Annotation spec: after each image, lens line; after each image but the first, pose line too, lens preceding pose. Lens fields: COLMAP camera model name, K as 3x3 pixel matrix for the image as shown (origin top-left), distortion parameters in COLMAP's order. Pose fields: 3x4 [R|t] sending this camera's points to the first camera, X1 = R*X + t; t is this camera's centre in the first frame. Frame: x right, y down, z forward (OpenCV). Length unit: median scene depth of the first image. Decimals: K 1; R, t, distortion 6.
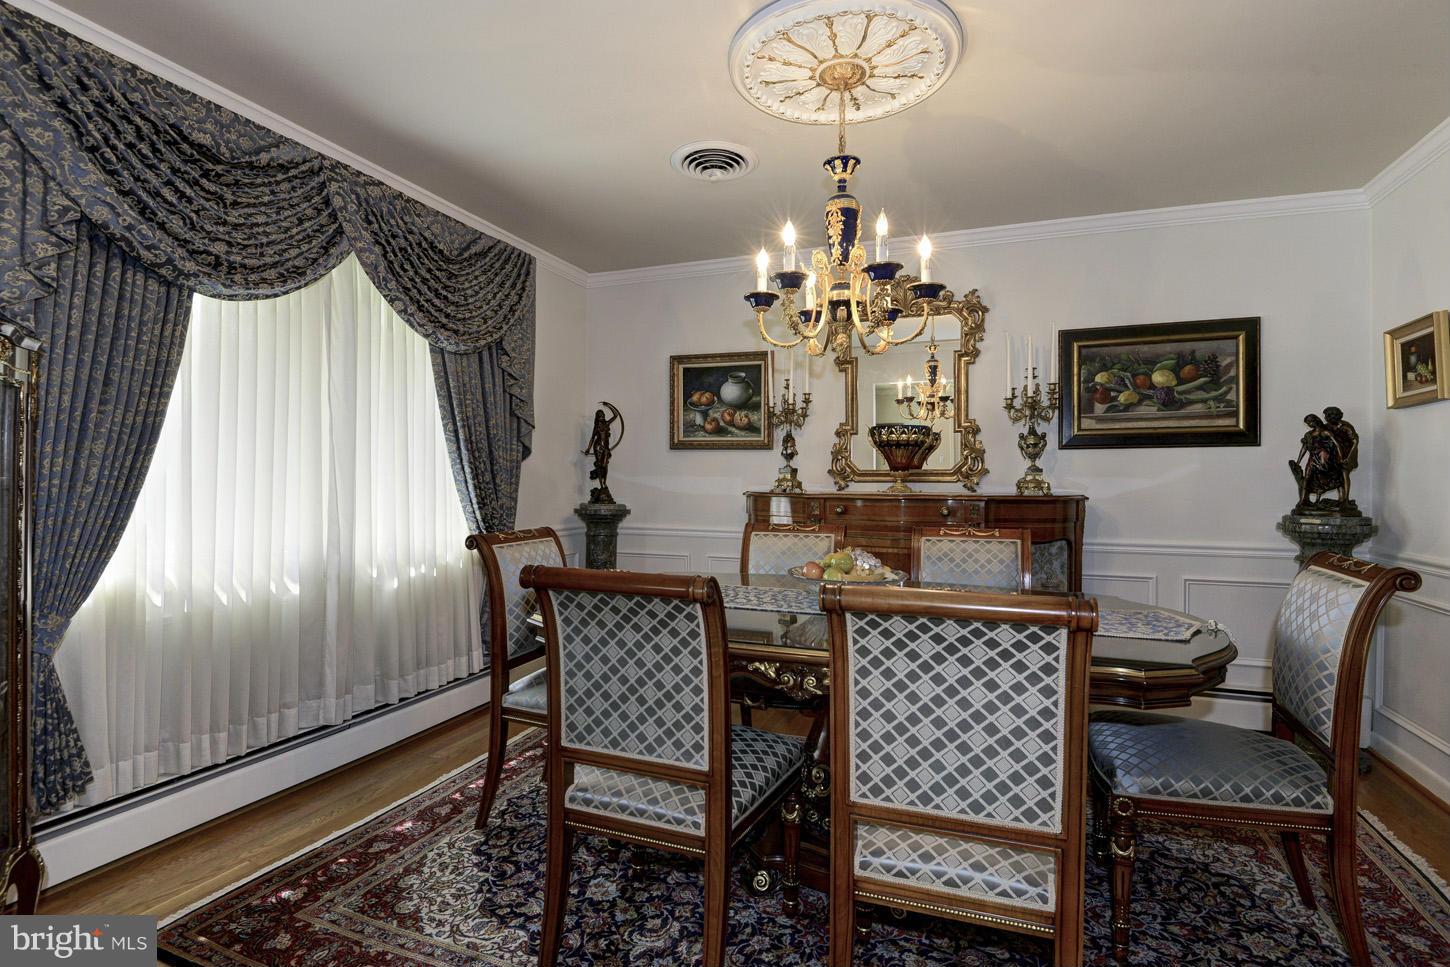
lens RADIAL K [[681.4, 0, 718.9], [0, 681.4, 478.5], [0, 0, 1]] dist [-0.003621, -0.000245]
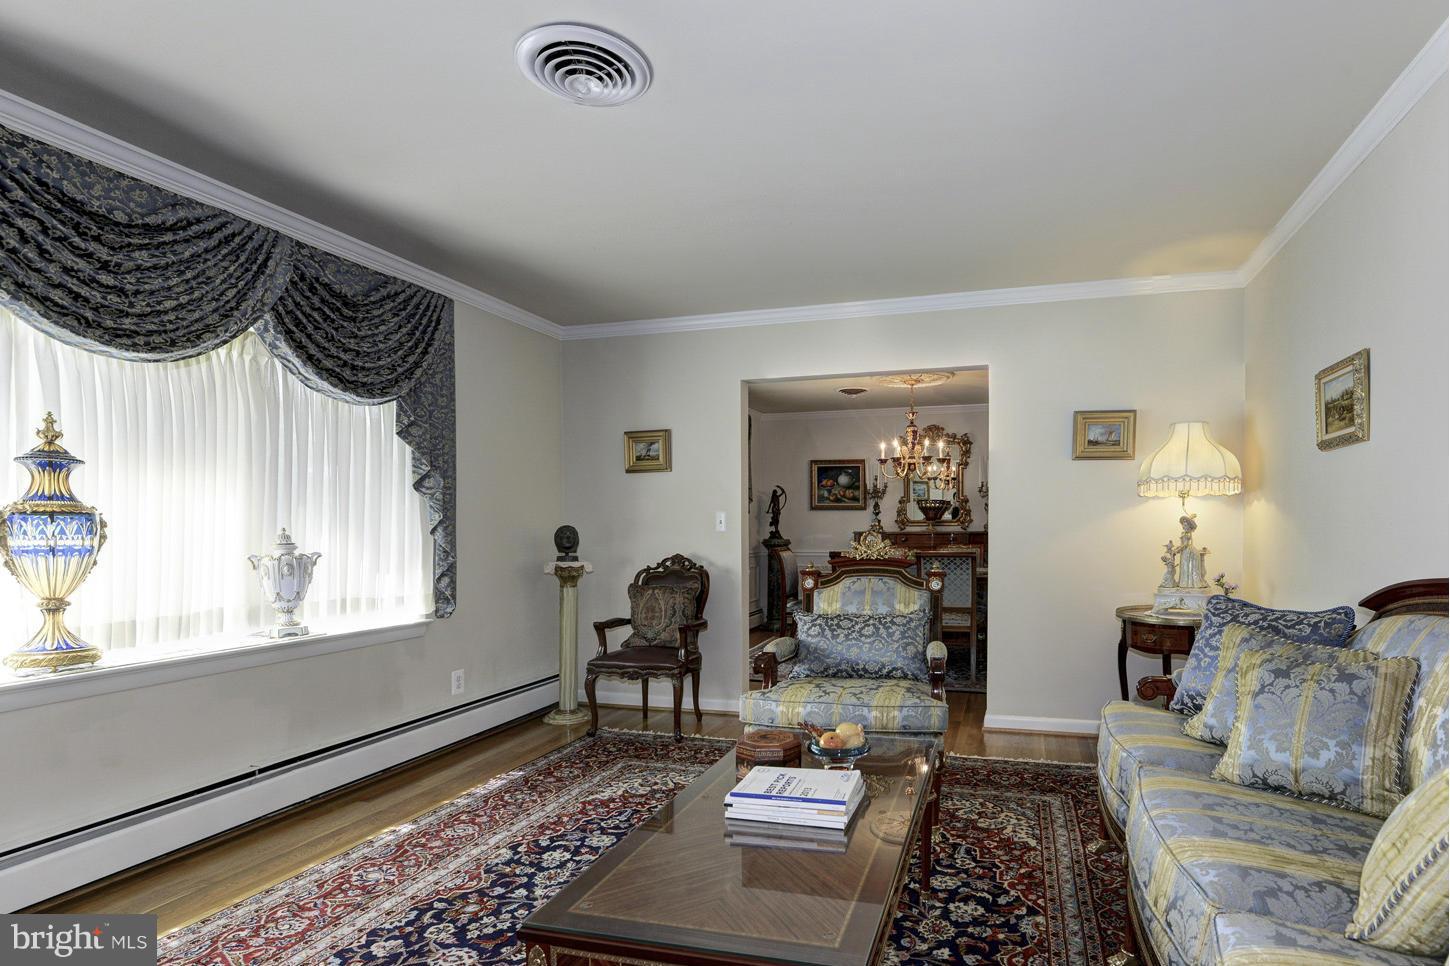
lens RADIAL K [[824.8, 0, 765.9], [0, 824.8, 539.5], [0, 0, 1]] dist [-0.019425, -0.003225]
pose [[0.997408, -0.011112, 0.071085, -0.376526], [0.009513, 0.999695, 0.022792, -0.014480], [-0.071316, -0.022057, 0.997210, -1.332196]]
